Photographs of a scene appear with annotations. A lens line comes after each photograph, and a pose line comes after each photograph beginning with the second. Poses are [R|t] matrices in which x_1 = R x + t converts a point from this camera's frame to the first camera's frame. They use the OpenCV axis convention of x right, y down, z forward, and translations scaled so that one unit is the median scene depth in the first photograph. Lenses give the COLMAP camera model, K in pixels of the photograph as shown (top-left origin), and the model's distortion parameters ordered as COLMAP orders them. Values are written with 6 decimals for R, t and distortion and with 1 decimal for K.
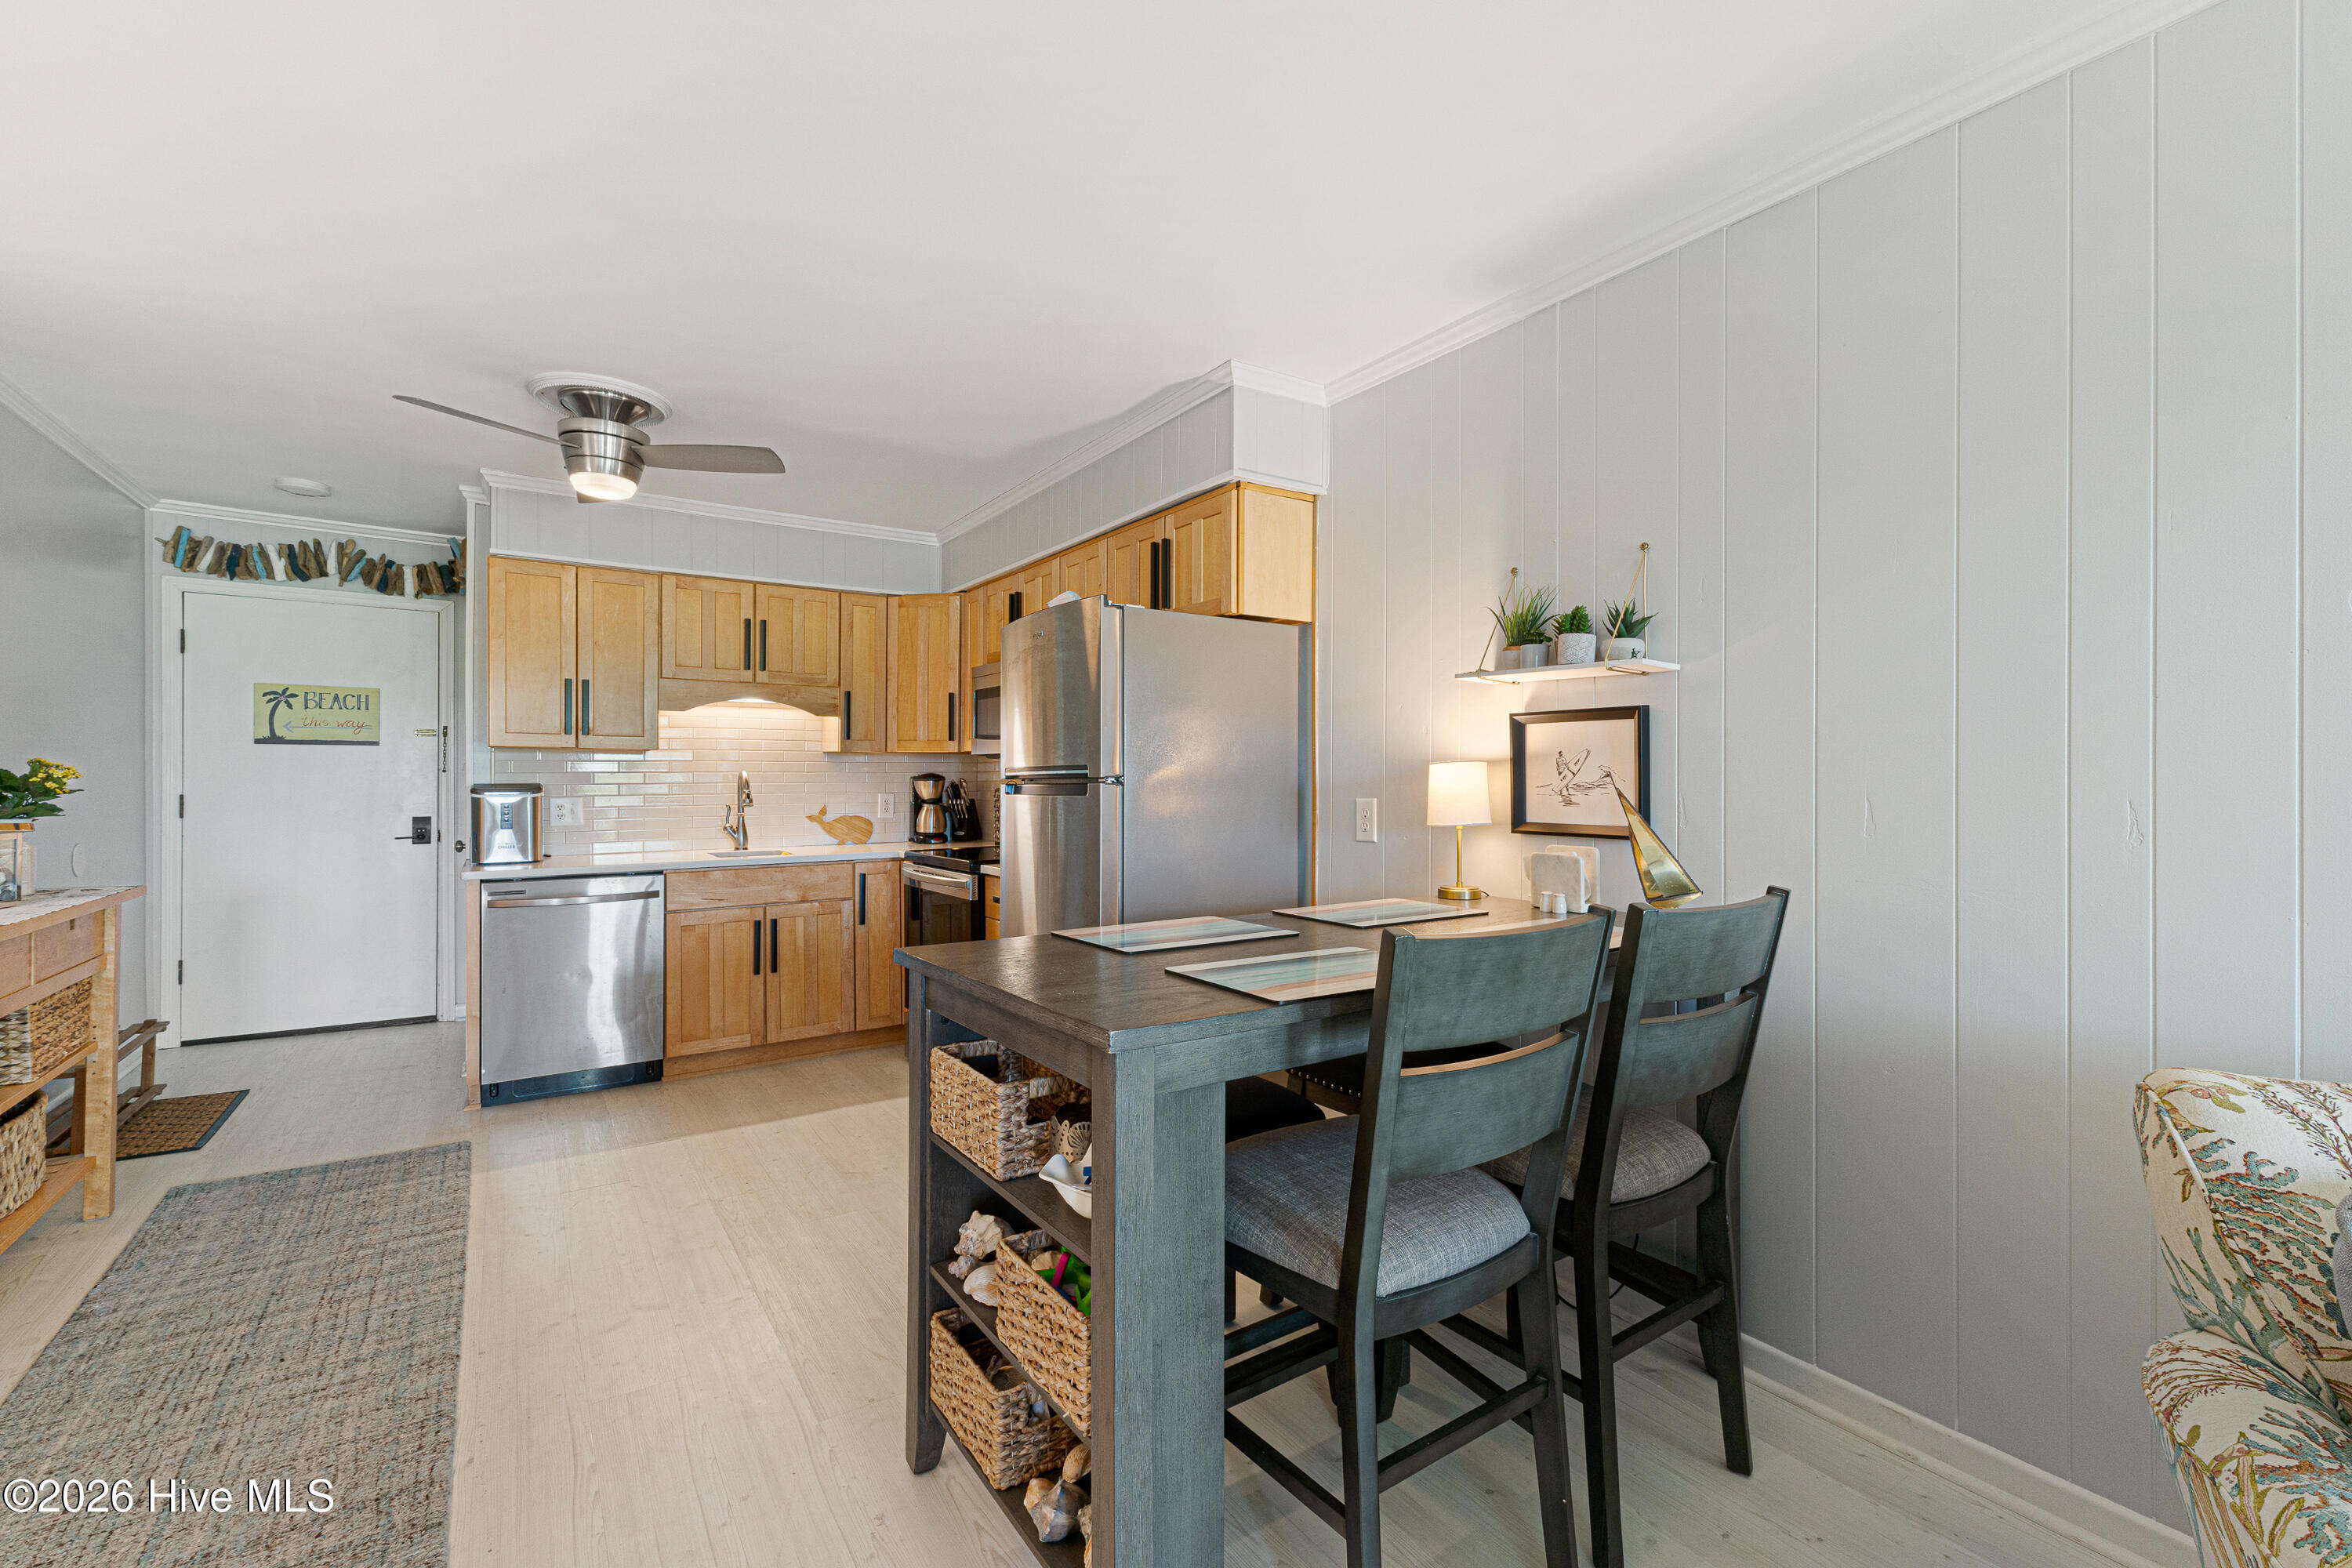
lens RADIAL K [[993.0, 0, 1173.3], [0, 993.0, 781.8], [0, 0, 1]] dist [0.005070, -0.000570]
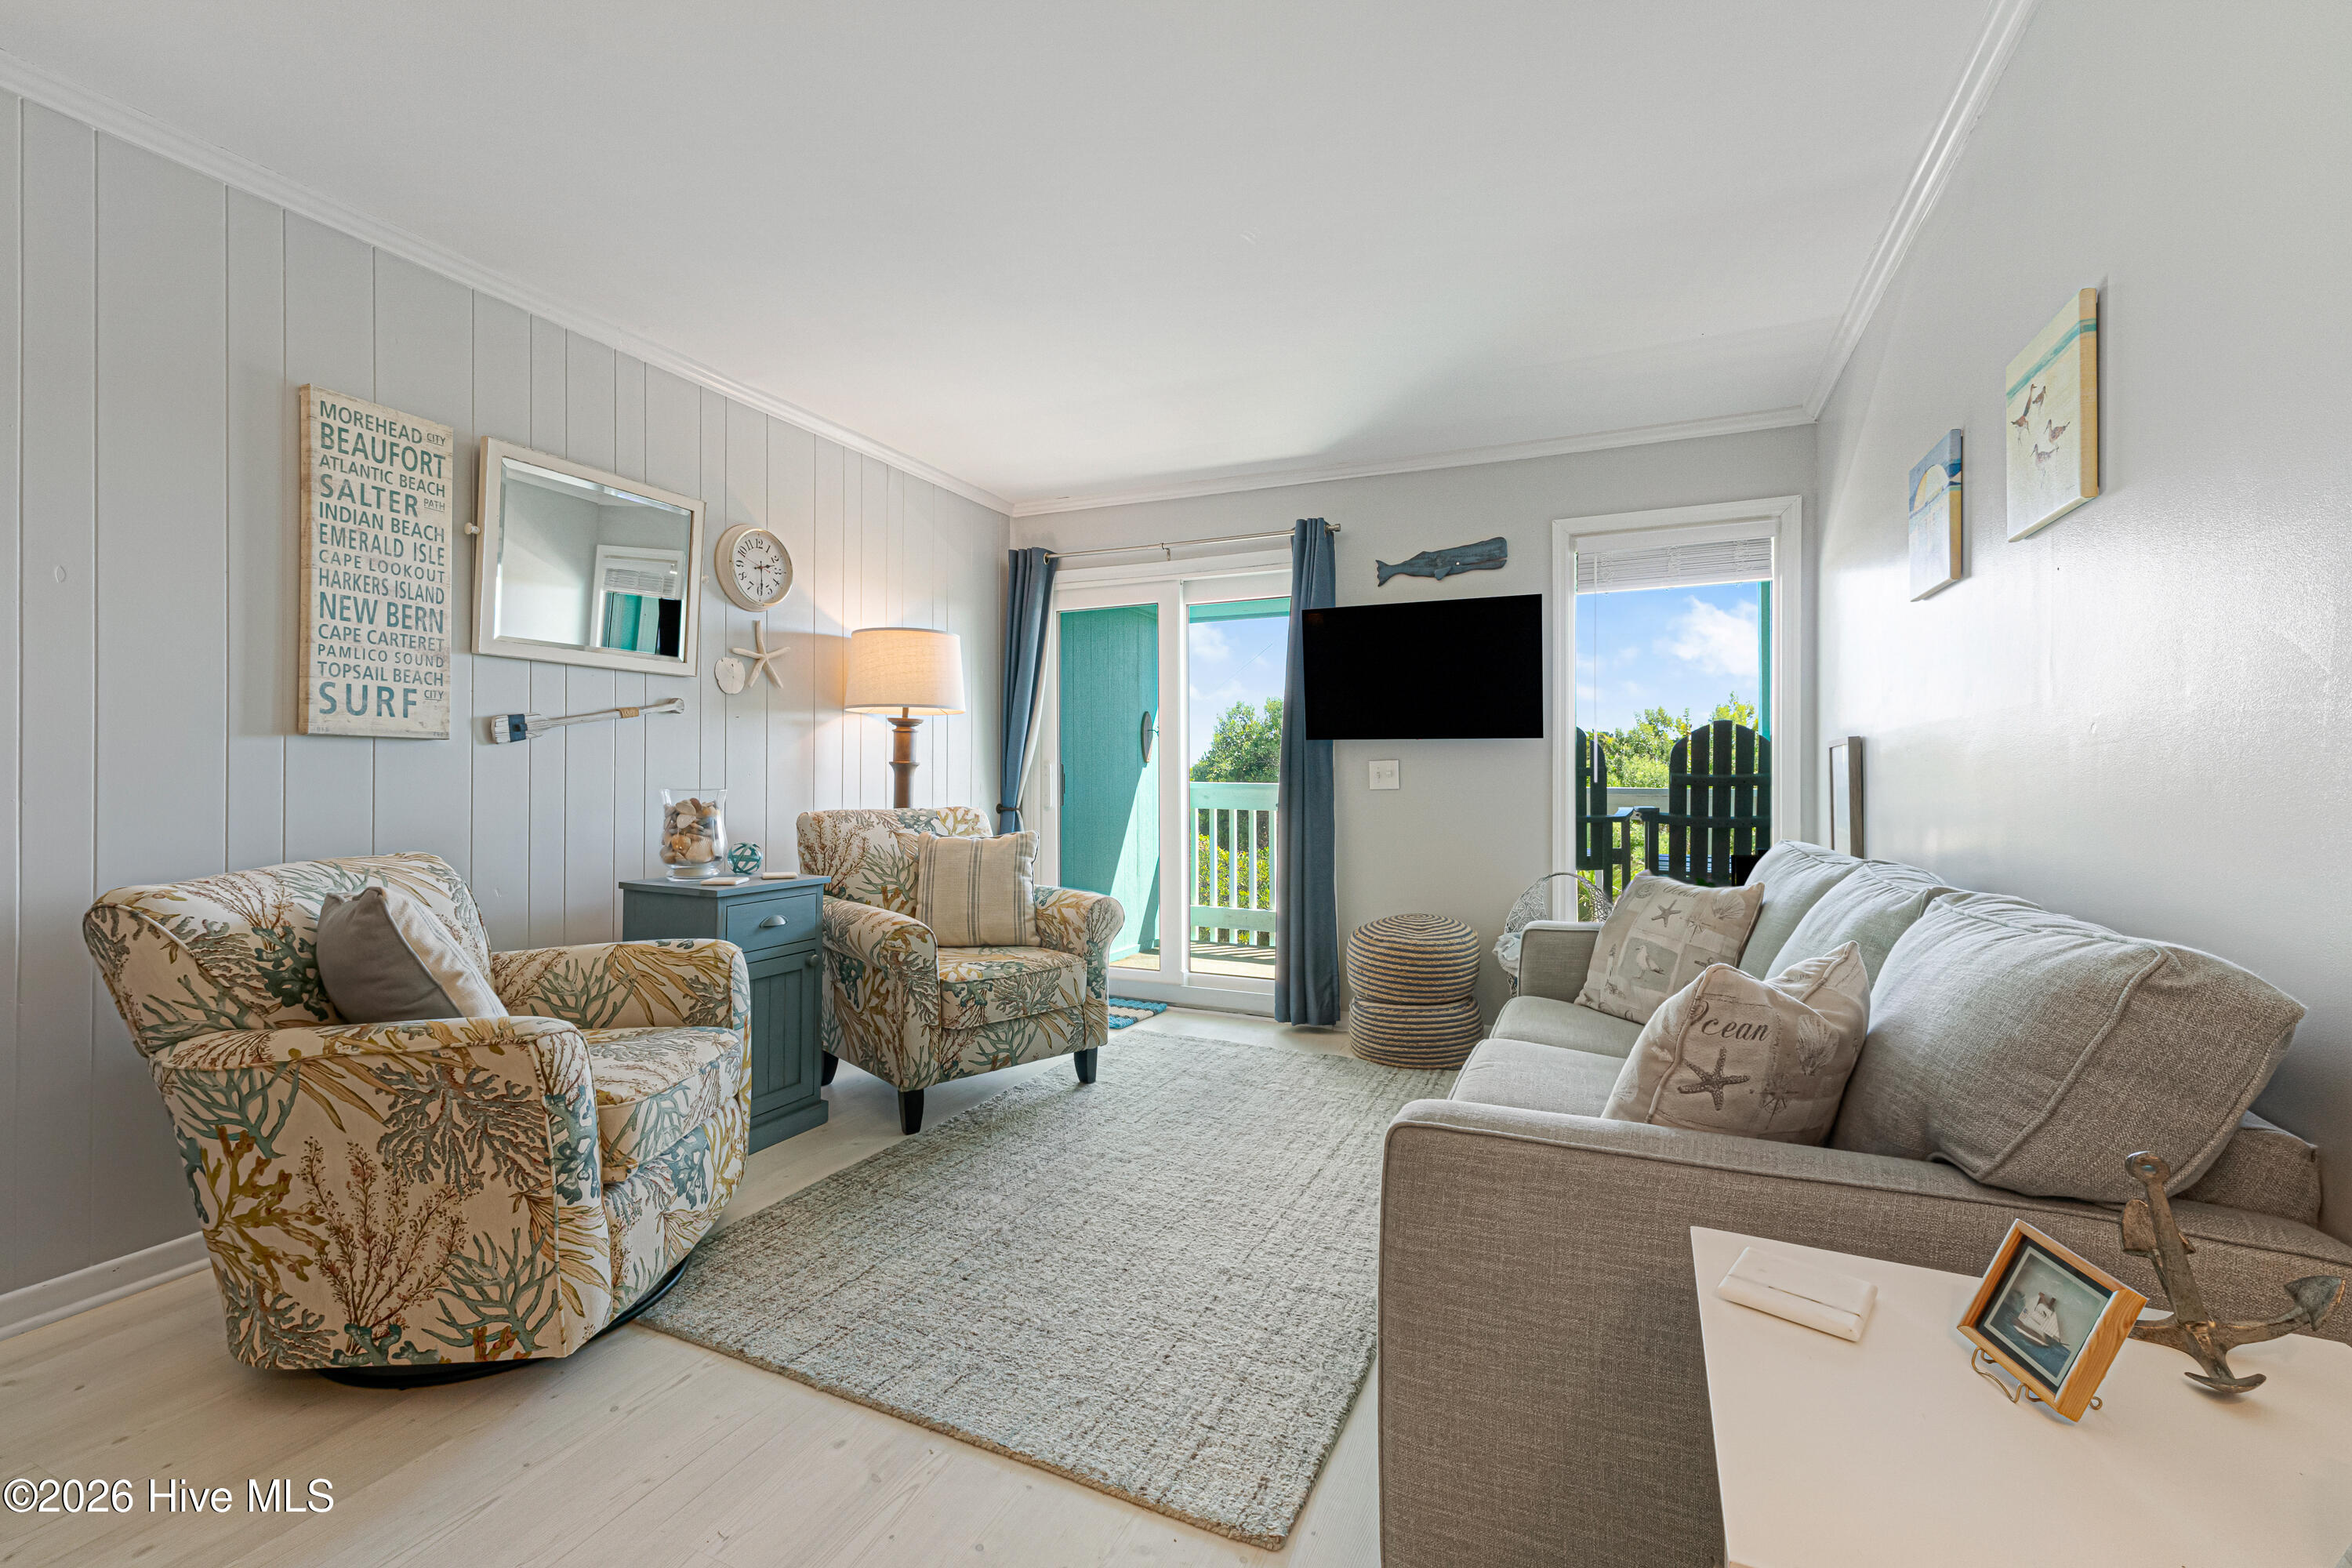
lens RADIAL K [[971.2, 0, 1193.8], [0, 971.2, 772.3], [0, 0, 1]] dist [0.004727, 0.000161]
pose [[-0.529449, -0.002537, 0.848338, -0.276300], [-0.004558, 0.999990, 0.000146, 0.030501], [-0.848330, -0.003790, -0.529455, 0.117790]]
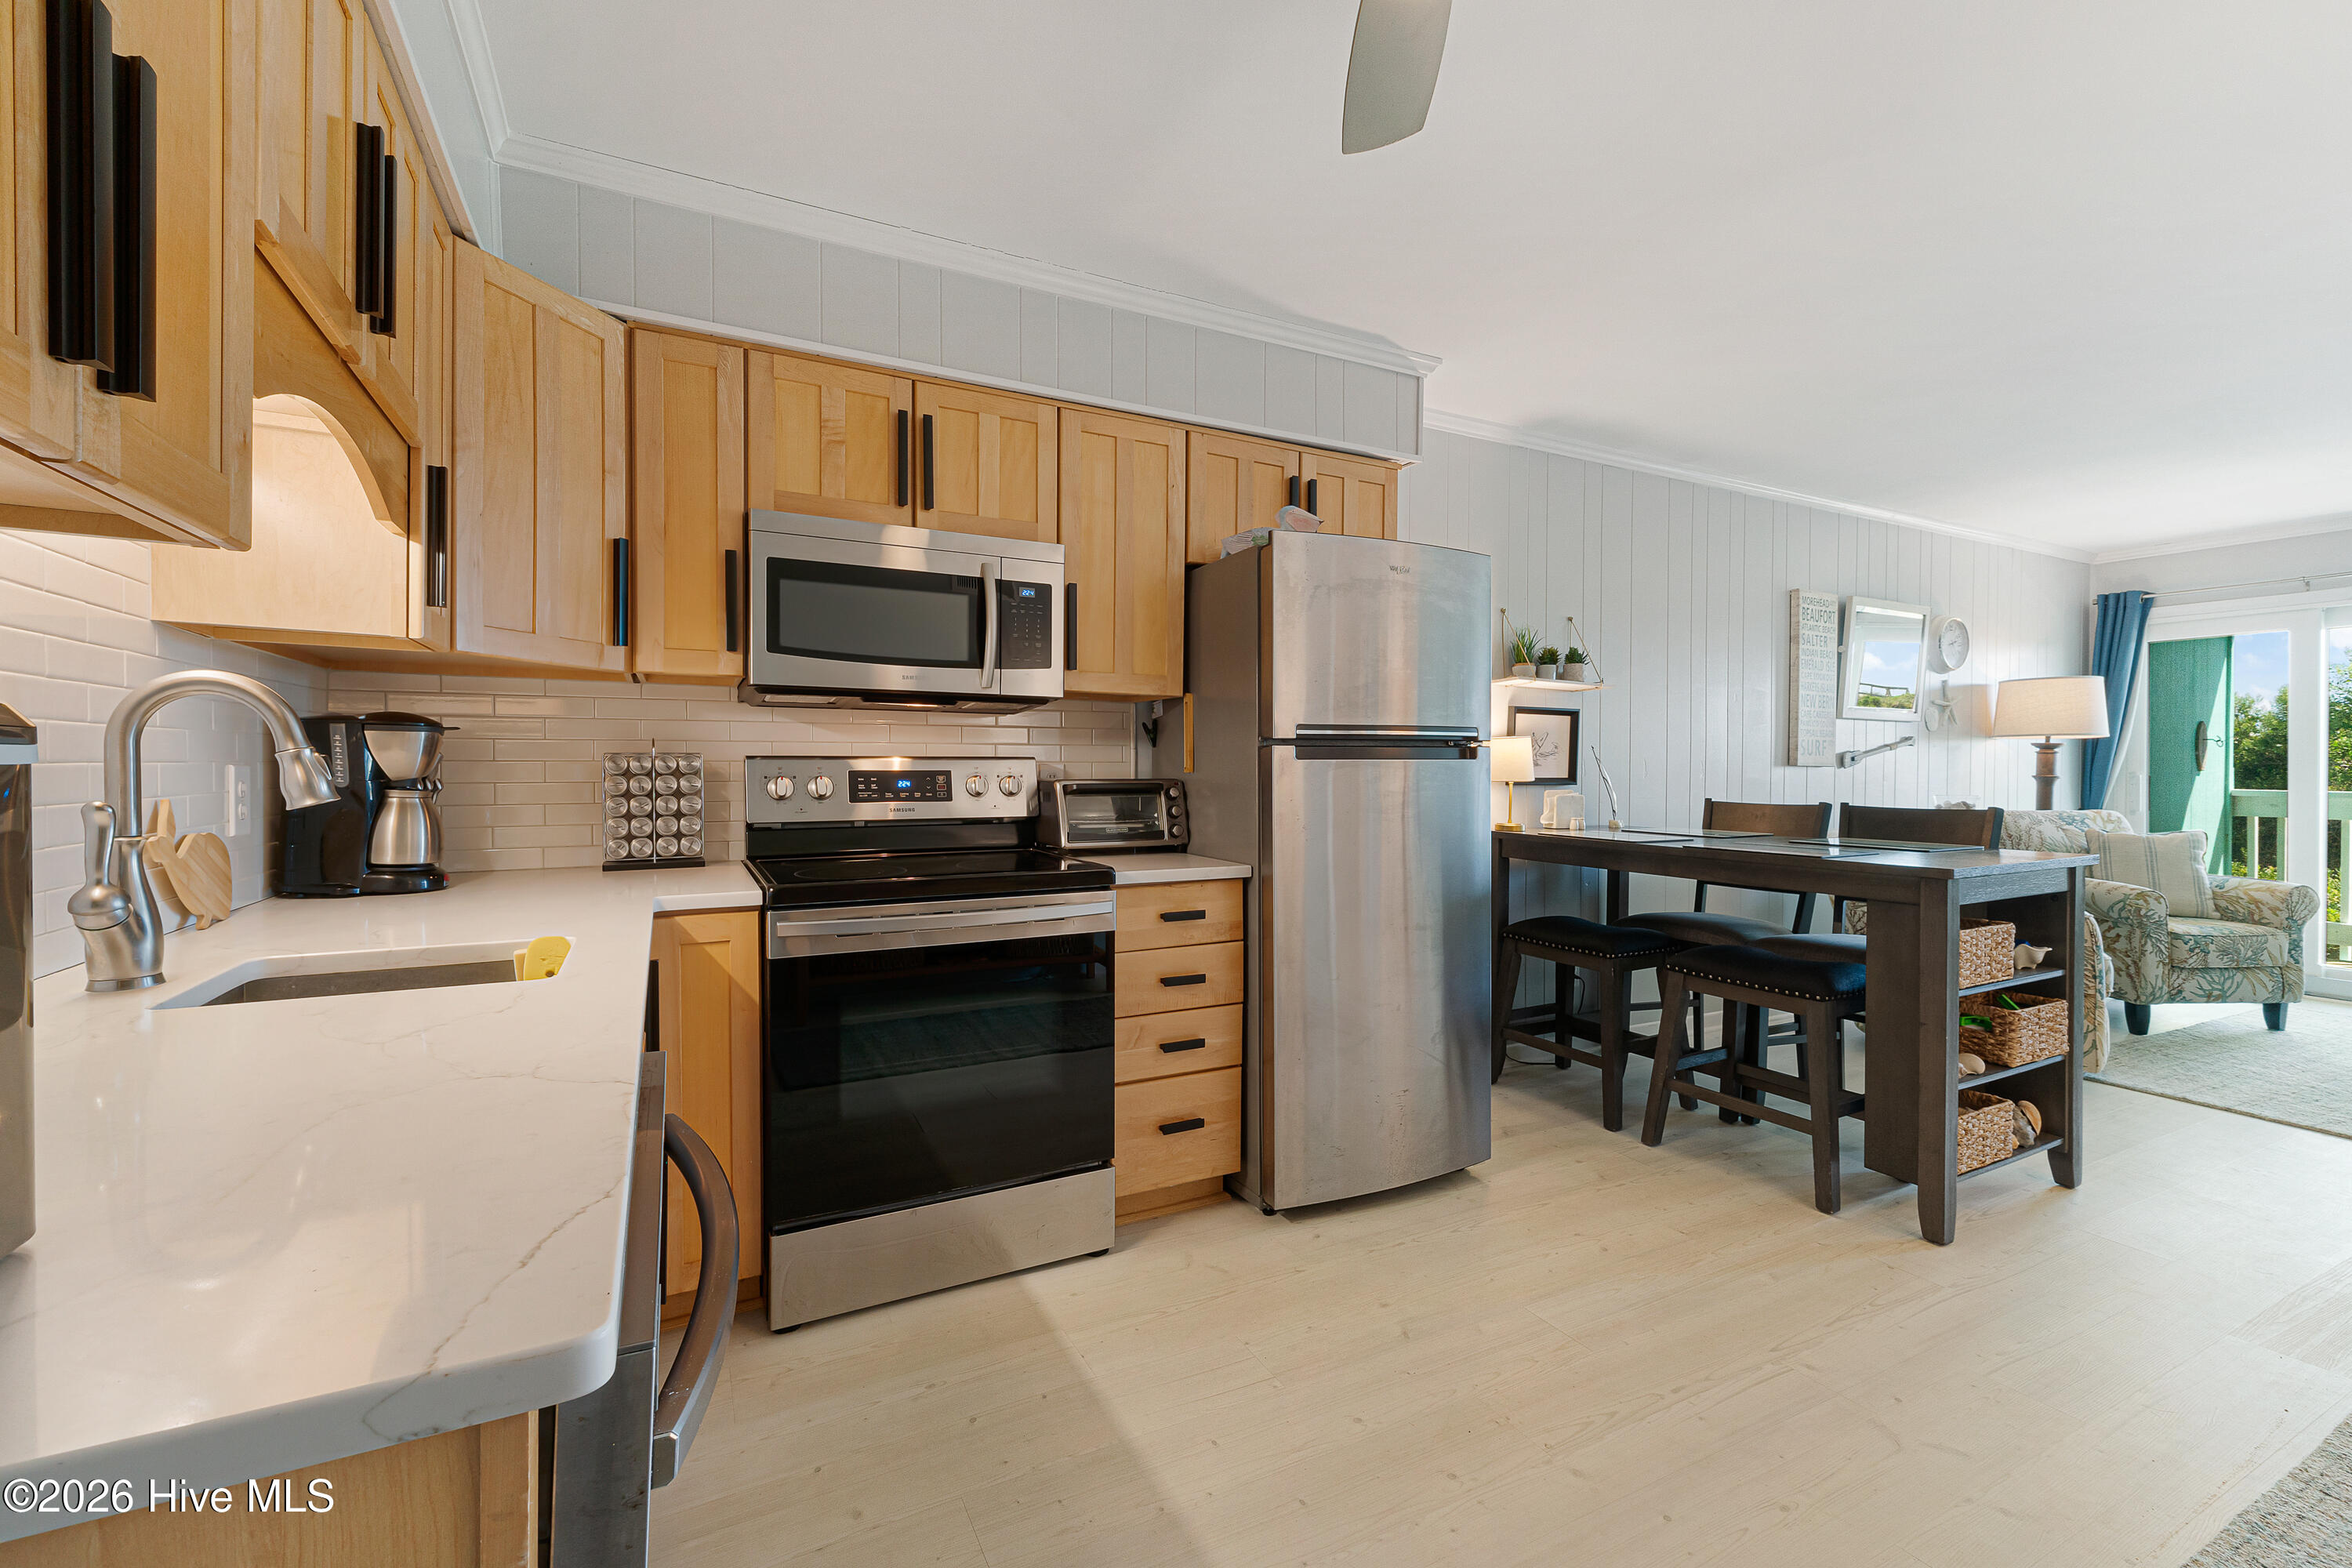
lens RADIAL K [[993.0, 0, 1173.3], [0, 993.0, 781.8], [0, 0, 1]] dist [0.005070, -0.000570]
pose [[0.120151, -0.016514, 0.992618, -0.714551], [-0.003402, 0.999849, 0.017046, 0.013282], [-0.992750, -0.005425, 0.120077, 0.778980]]
